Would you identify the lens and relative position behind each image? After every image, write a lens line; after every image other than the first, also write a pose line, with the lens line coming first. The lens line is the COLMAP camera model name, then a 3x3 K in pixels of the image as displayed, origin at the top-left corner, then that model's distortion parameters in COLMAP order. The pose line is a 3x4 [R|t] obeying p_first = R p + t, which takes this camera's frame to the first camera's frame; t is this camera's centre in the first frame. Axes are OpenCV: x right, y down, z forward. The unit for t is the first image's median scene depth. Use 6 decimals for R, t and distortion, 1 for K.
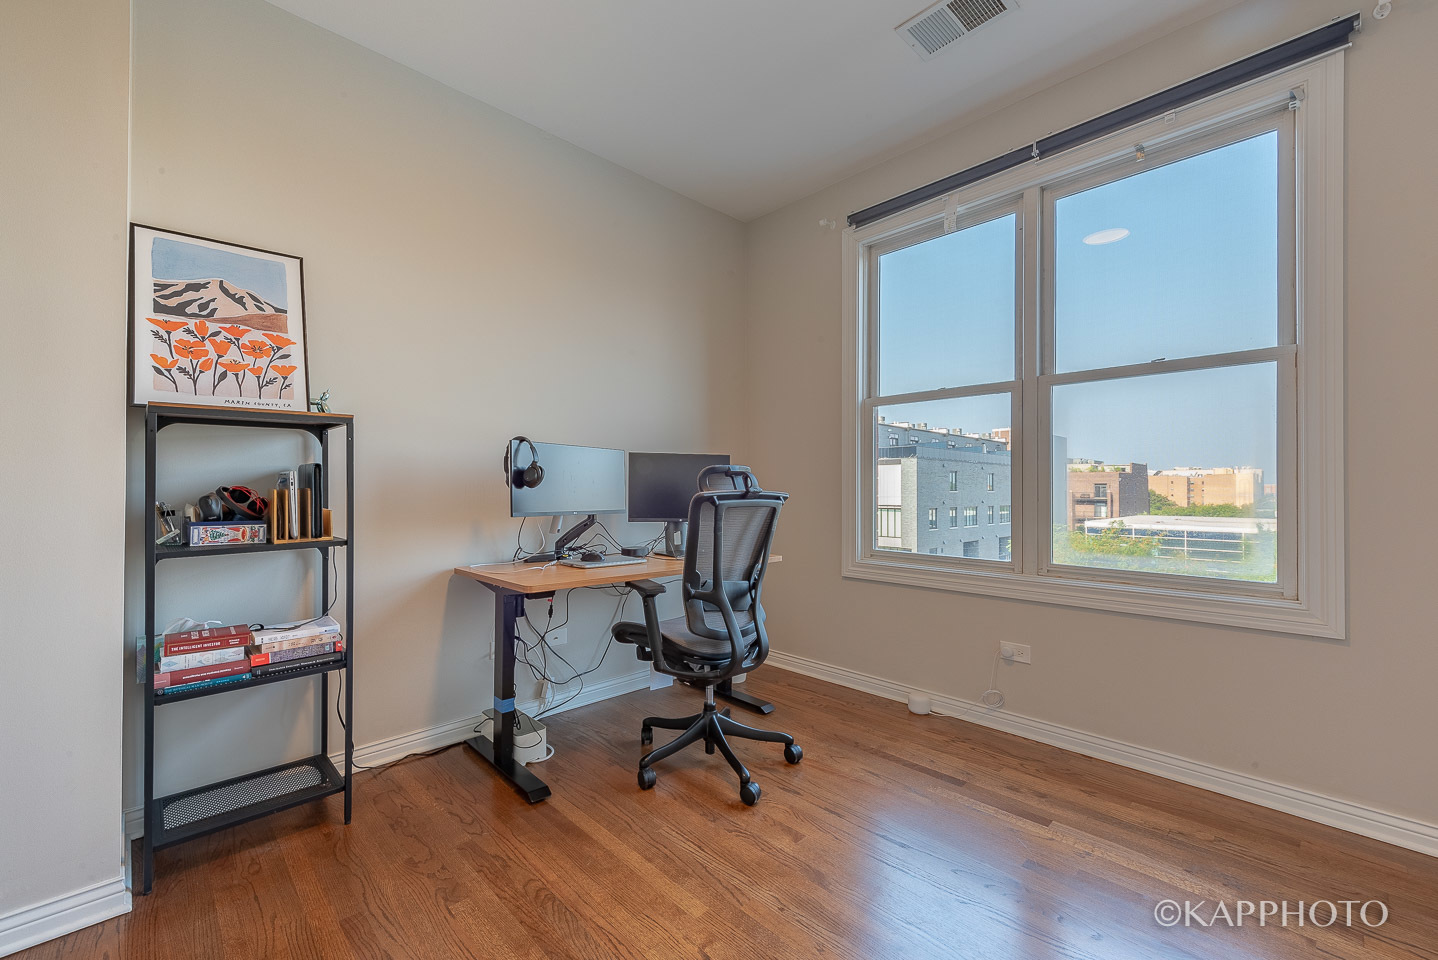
lens RADIAL K [[577.5, 0, 727.9], [0, 577.5, 489.1], [0, 0, 1]] dist [0.016214, -0.001821]
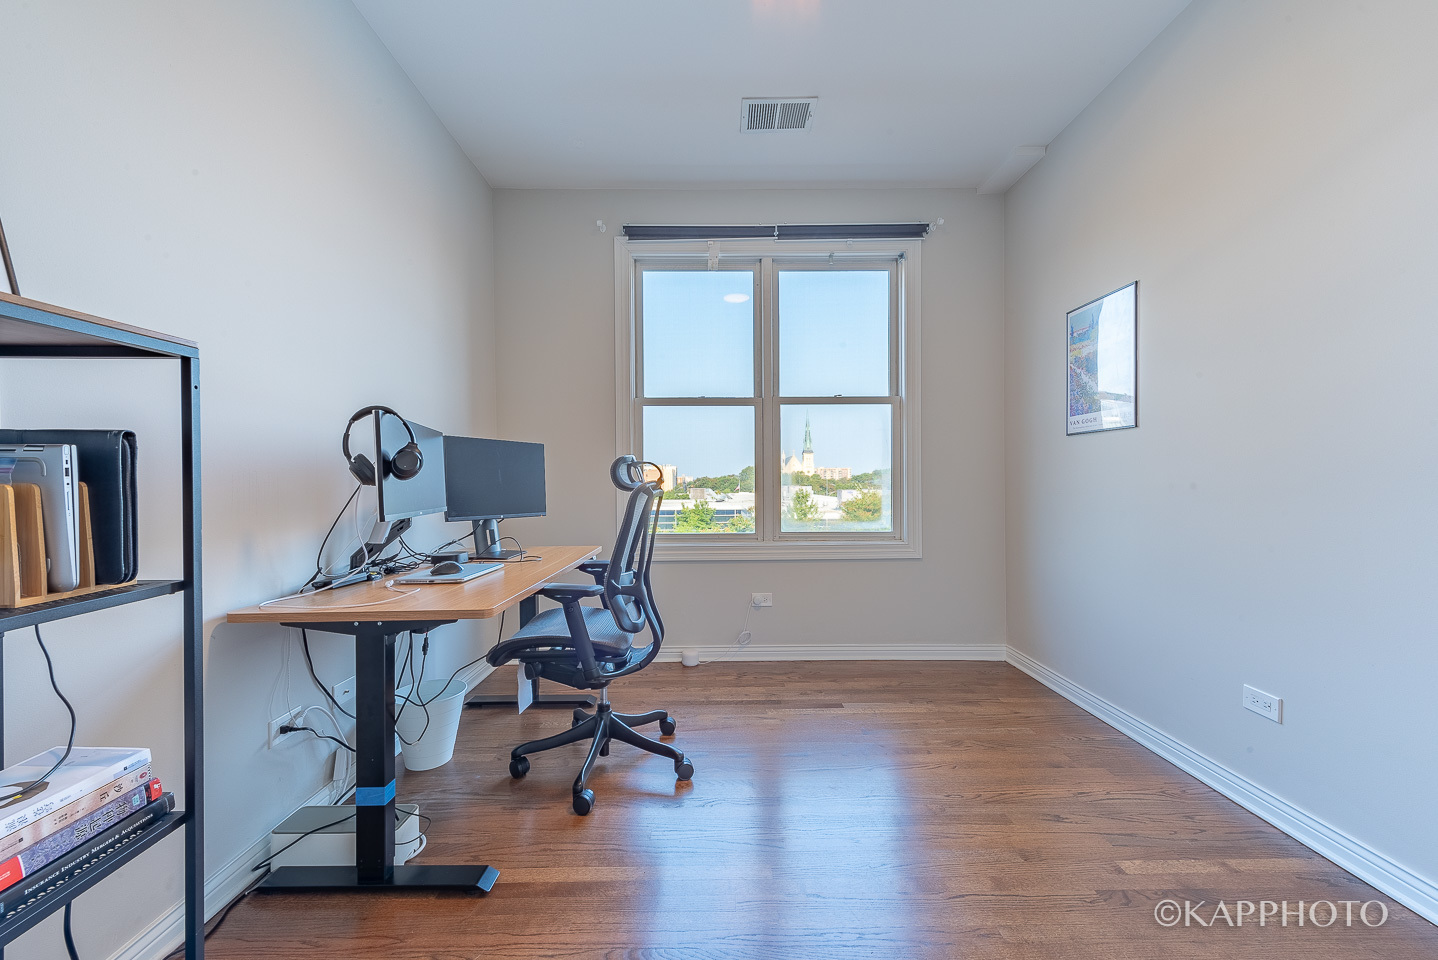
lens RADIAL K [[533.1, 0, 711.6], [0, 533.1, 486.3], [0, 0, 1]] dist [0.006541, -0.001240]
pose [[0.694083, -0.015534, 0.719727, -0.534997], [0.009708, 0.999878, 0.012217, 0.001808], [-0.719829, -0.001493, 0.694150, 0.258136]]
